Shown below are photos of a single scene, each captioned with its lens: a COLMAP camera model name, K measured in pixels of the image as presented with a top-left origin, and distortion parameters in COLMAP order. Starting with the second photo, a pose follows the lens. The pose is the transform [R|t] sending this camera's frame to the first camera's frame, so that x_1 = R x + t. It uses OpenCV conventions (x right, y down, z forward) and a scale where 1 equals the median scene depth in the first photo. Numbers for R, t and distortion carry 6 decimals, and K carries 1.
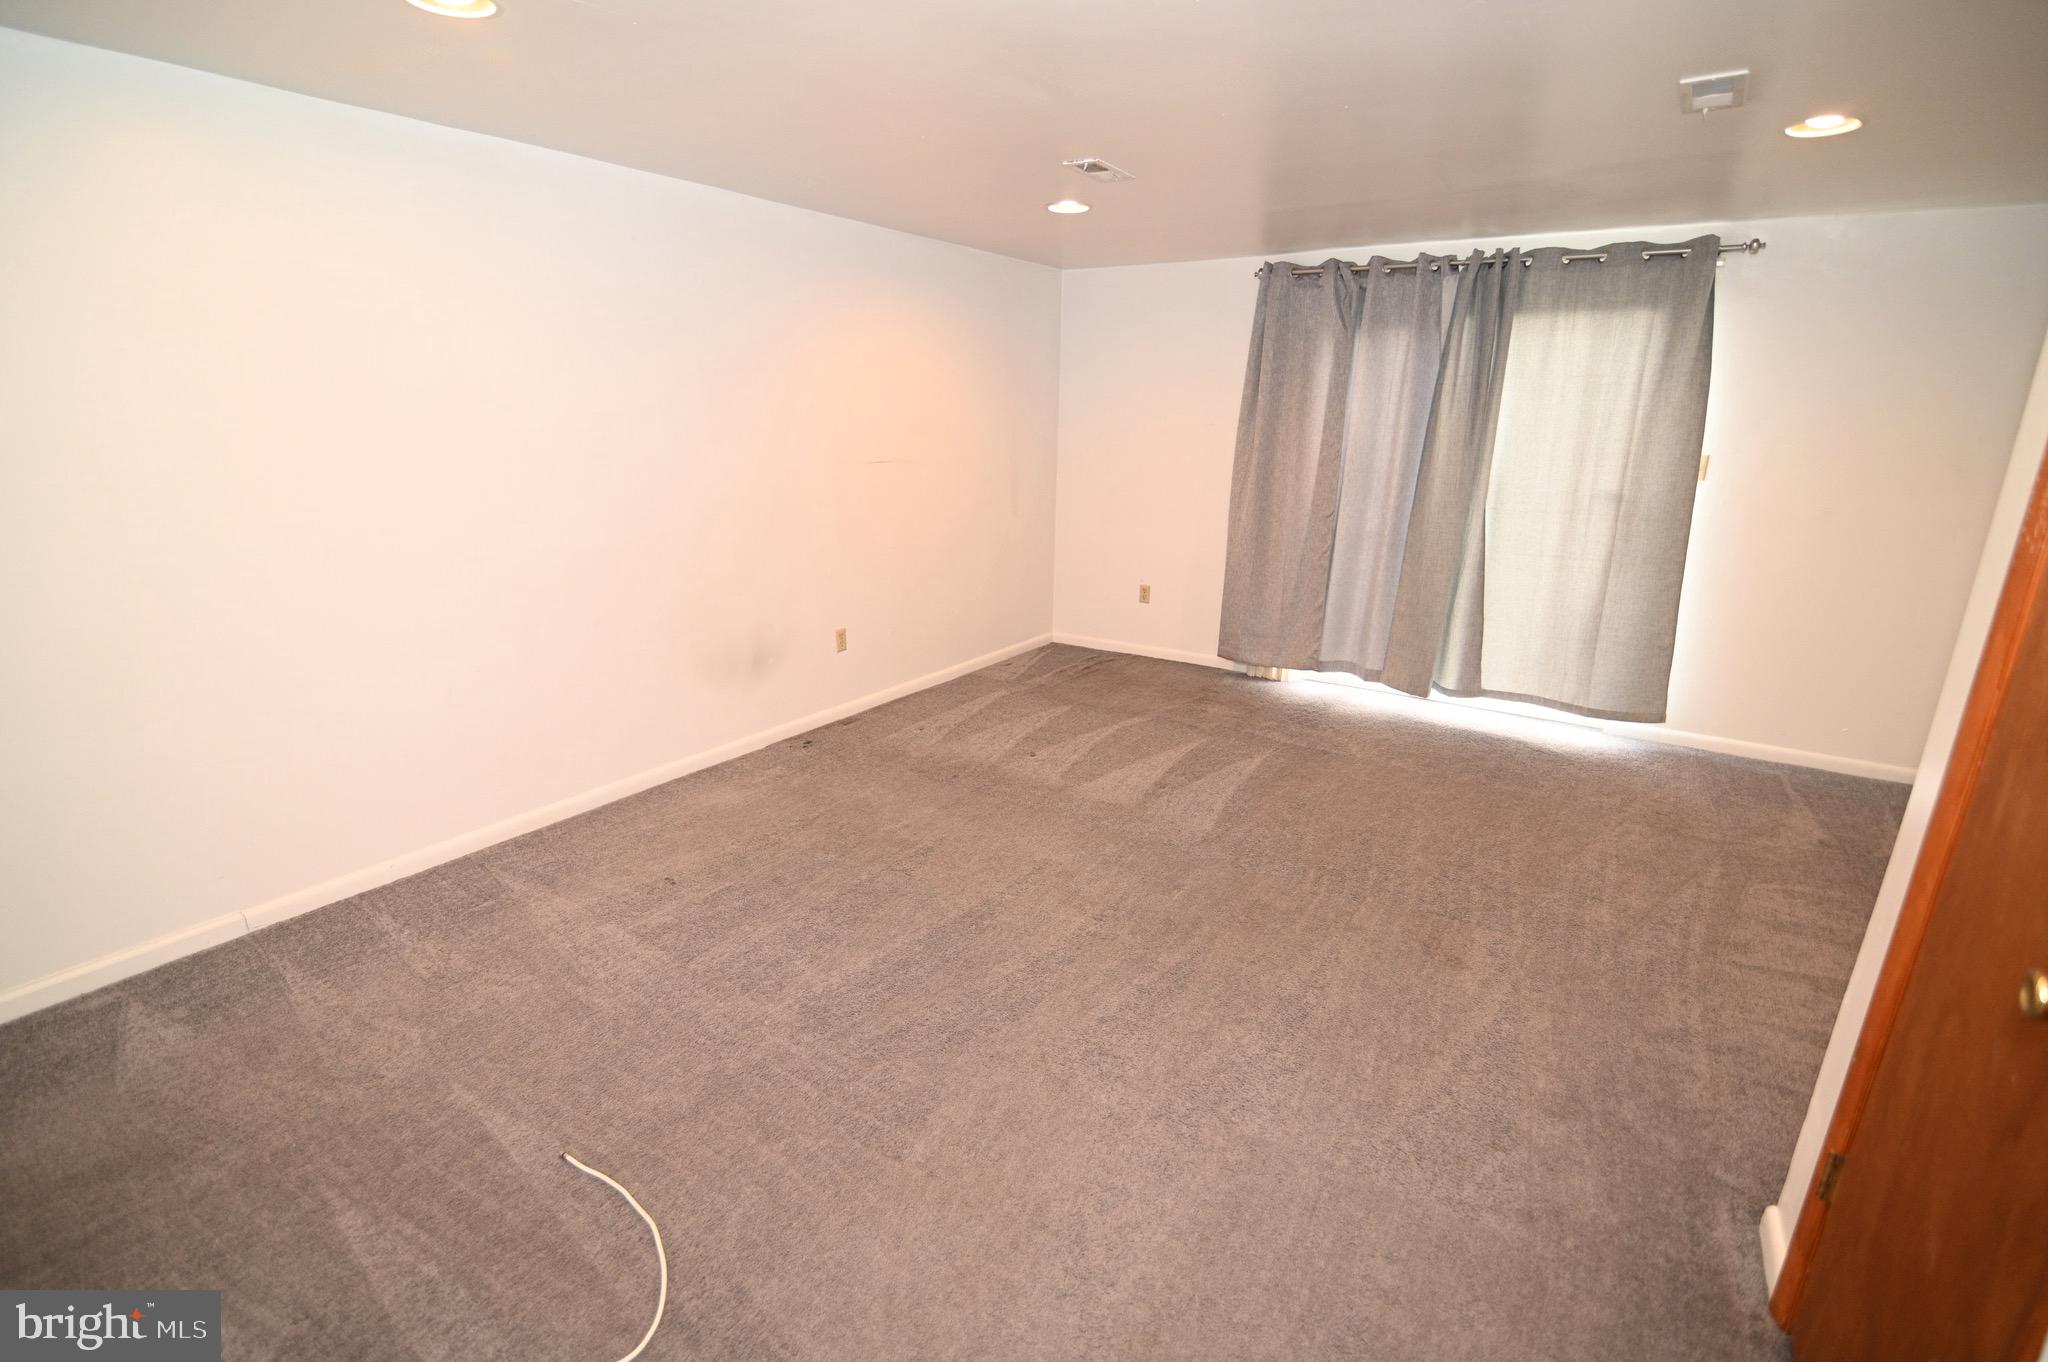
lens RADIAL K [[935.6, 0, 1019.5], [0, 935.6, 686.8], [0, 0, 1]] dist [-0.022468, 0.001497]
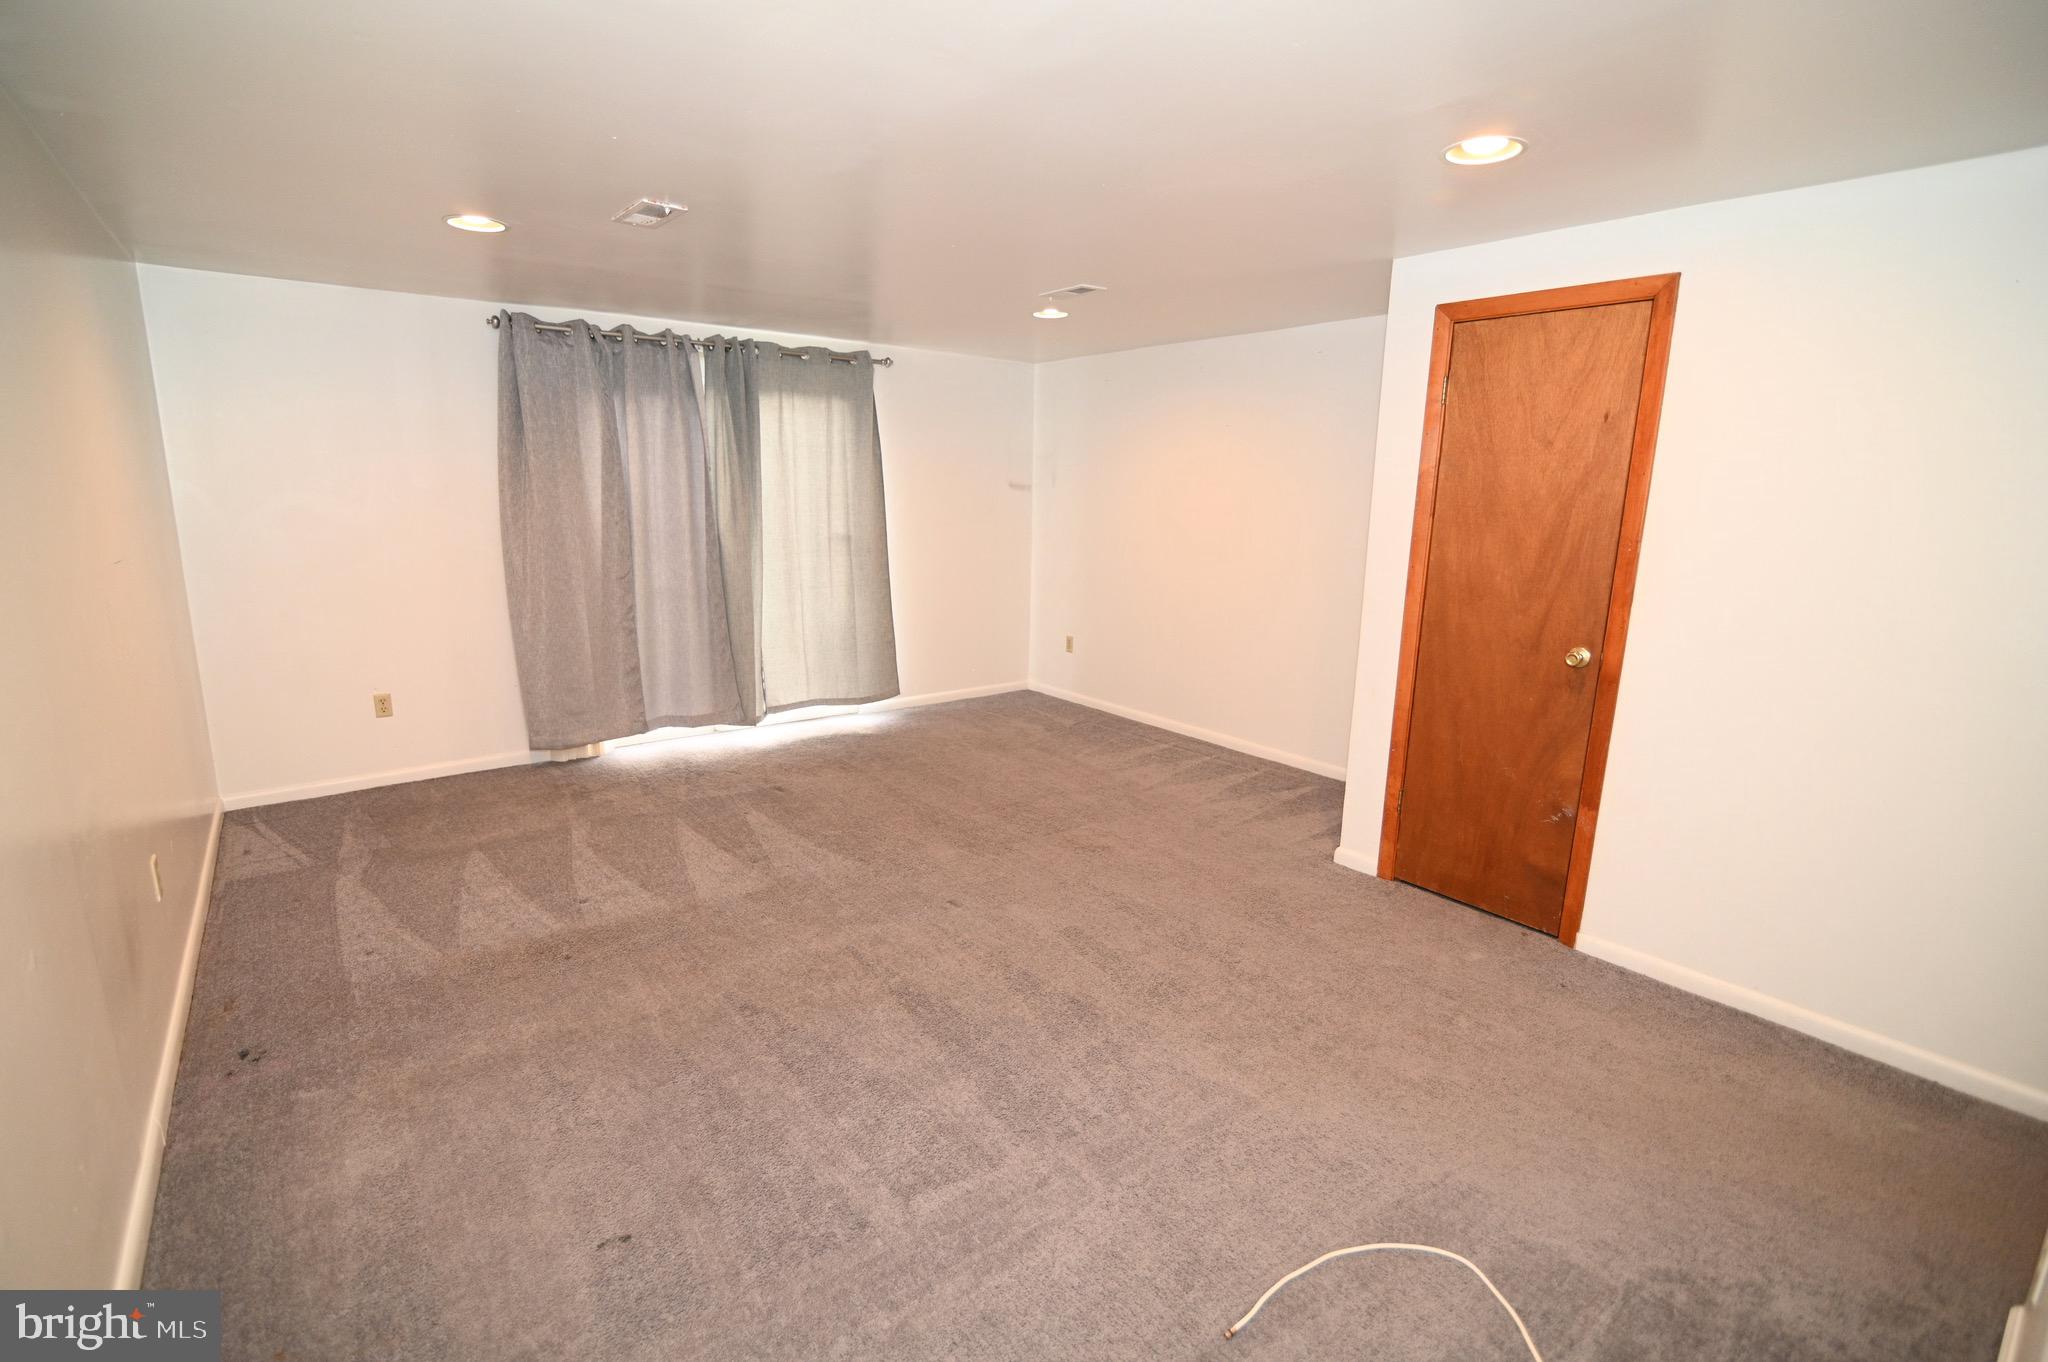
lens RADIAL K [[935.6, 0, 1020.4], [0, 935.6, 682.2], [0, 0, 1]] dist [-0.022468, 0.001497]
pose [[0.326502, -0.205239, 0.922645, -0.495251], [0.255548, 0.958955, 0.122884, -0.096679], [-0.909995, 0.195658, 0.365549, 0.296872]]
